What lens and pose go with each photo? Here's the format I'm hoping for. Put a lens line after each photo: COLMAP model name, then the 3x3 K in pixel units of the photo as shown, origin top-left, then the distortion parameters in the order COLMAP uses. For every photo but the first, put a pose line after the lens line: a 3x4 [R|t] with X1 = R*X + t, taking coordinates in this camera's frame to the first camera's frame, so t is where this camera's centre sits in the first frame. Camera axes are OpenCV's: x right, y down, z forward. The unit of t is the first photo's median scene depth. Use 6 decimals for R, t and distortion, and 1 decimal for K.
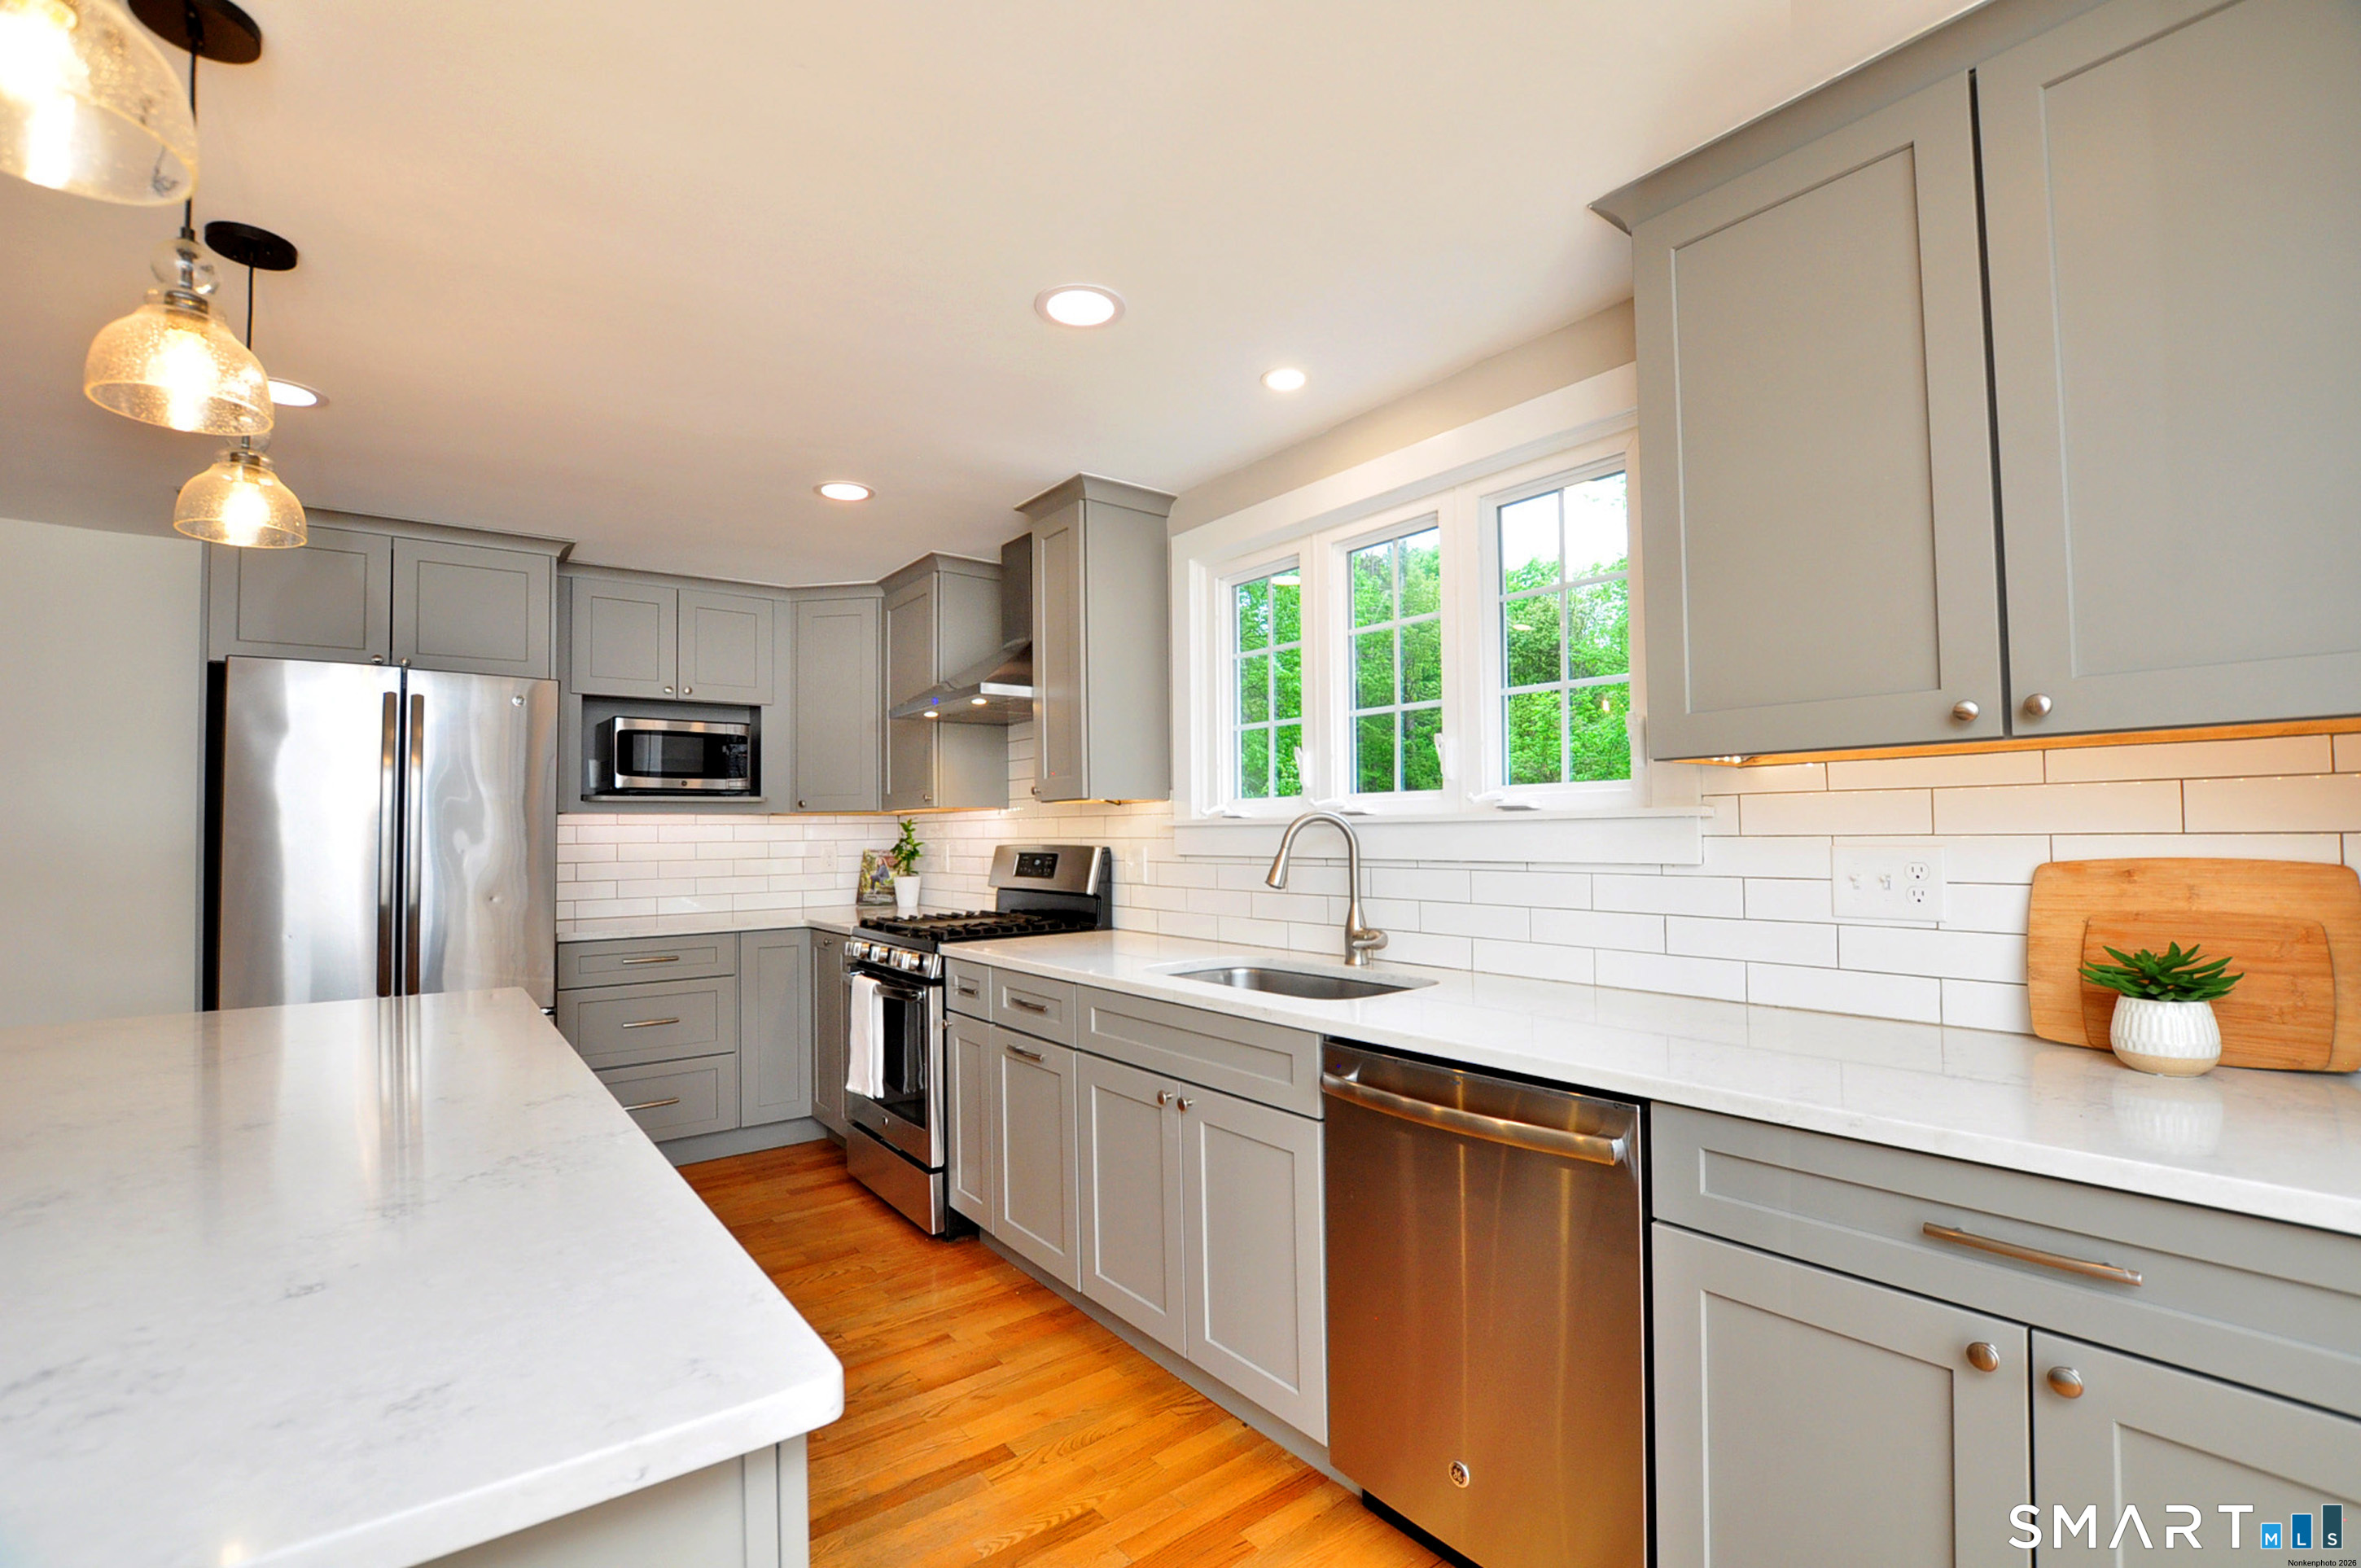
lens RADIAL K [[1035.1, 0, 1207.2], [0, 1035.1, 794.9], [0, 0, 1]] dist [-0.030612, 0.000133]
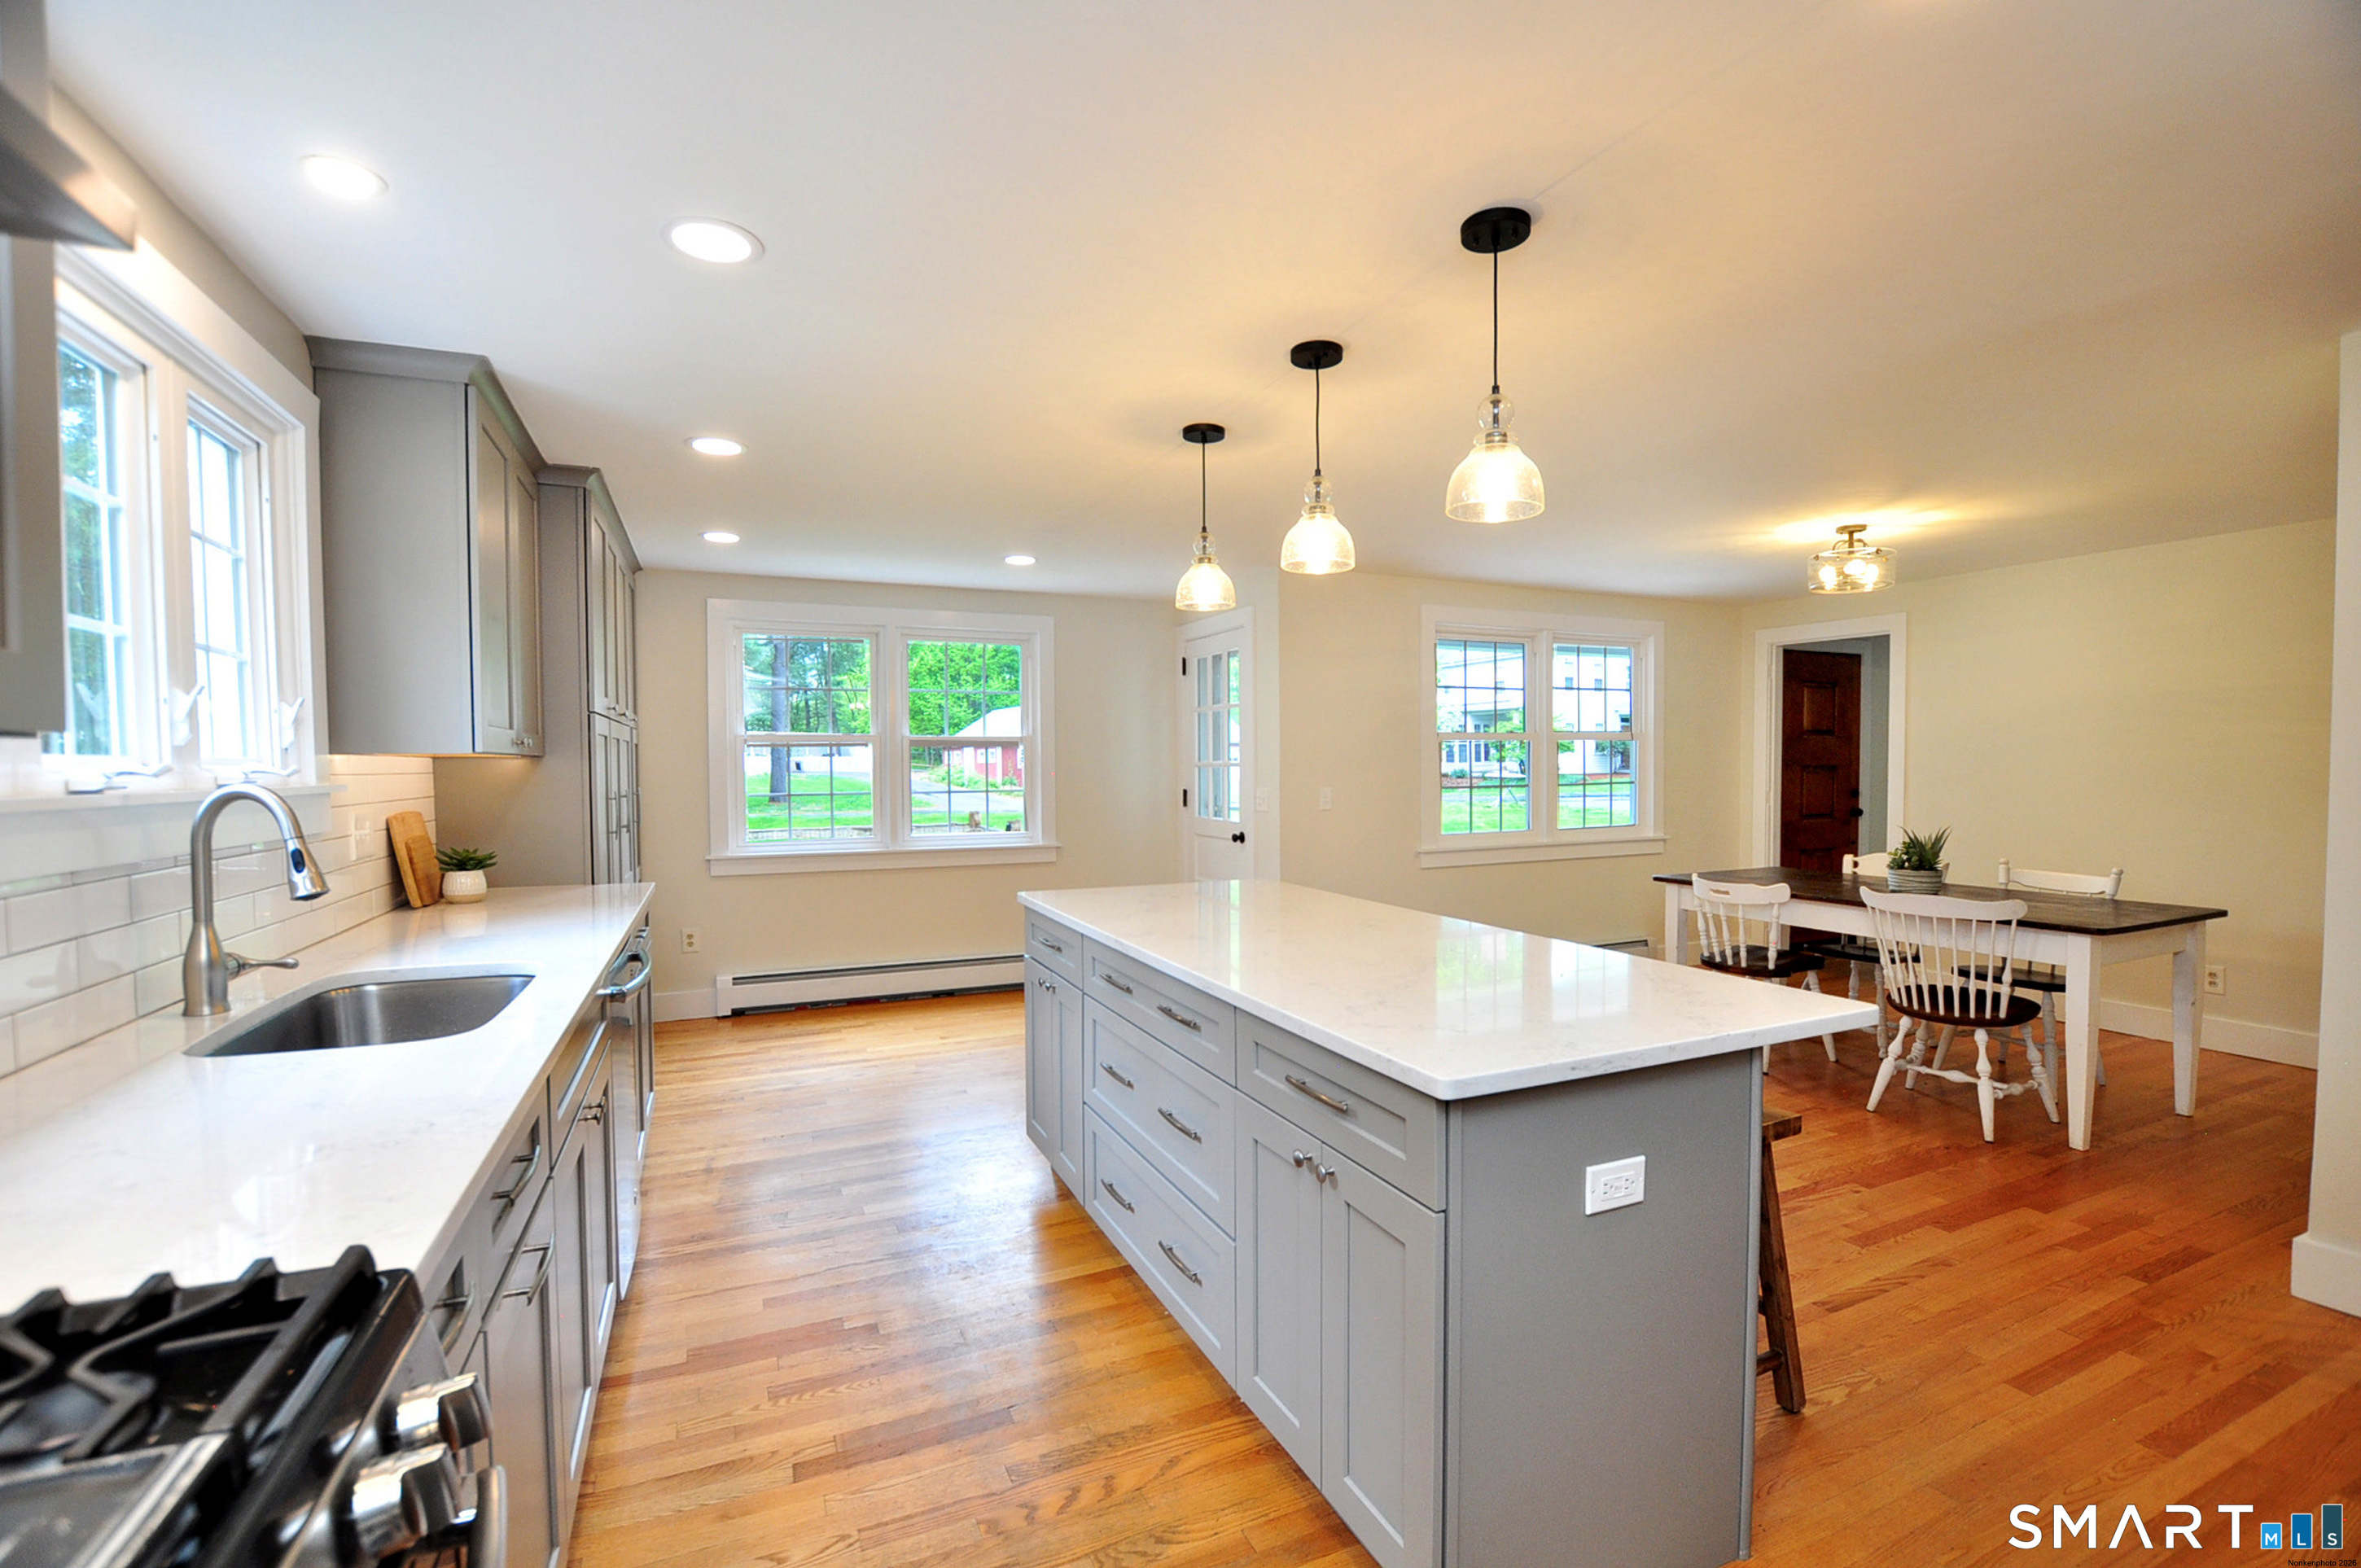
lens RADIAL K [[1042.0, 0, 1194.6], [0, 1042.0, 801.9], [0, 0, 1]] dist [-0.029516, 0.000249]
pose [[-0.967819, 0.009643, 0.251461, -0.514115], [0.010008, 0.999950, 0.000173, 0.026027], [-0.251446, 0.002684, -0.967867, 1.184925]]
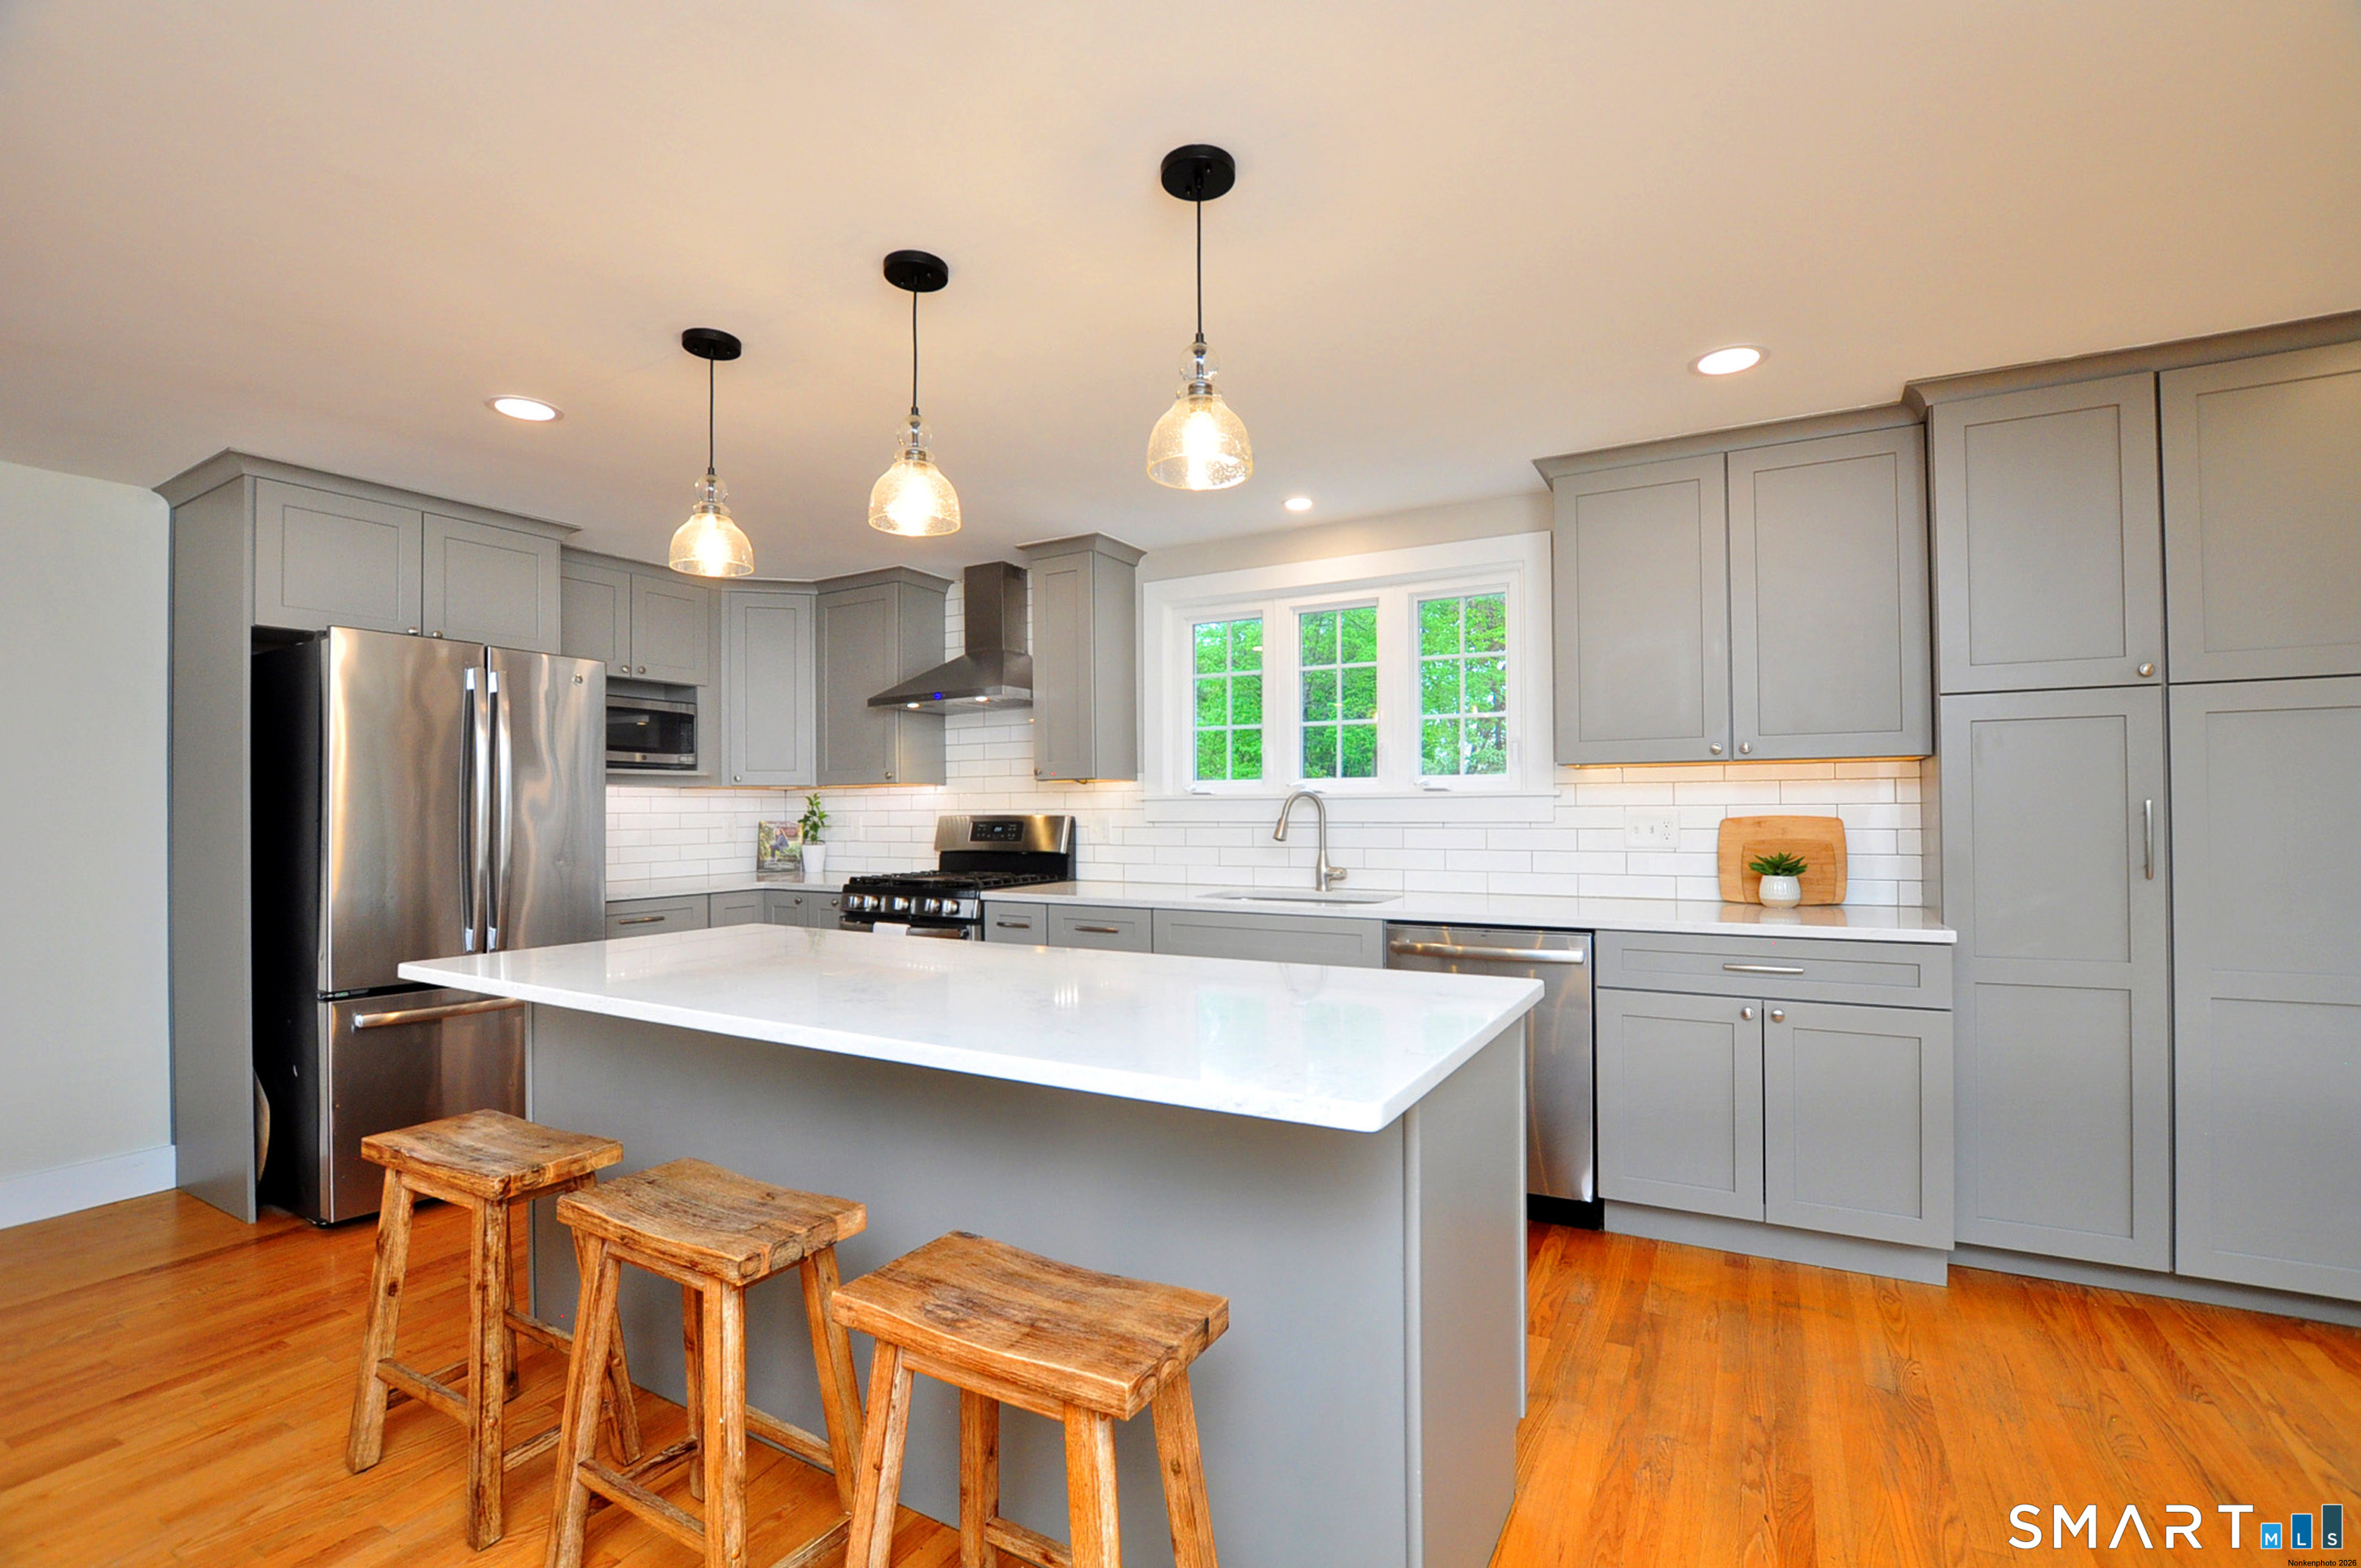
lens RADIAL K [[1035.1, 0, 1207.2], [0, 1035.1, 794.9], [0, 0, 1]] dist [-0.030612, 0.000133]
pose [[0.922601, 0.011331, 0.385590, -0.482612], [-0.017934, 0.999748, 0.013533, 0.003960], [-0.385339, -0.019401, 0.922571, -0.271325]]
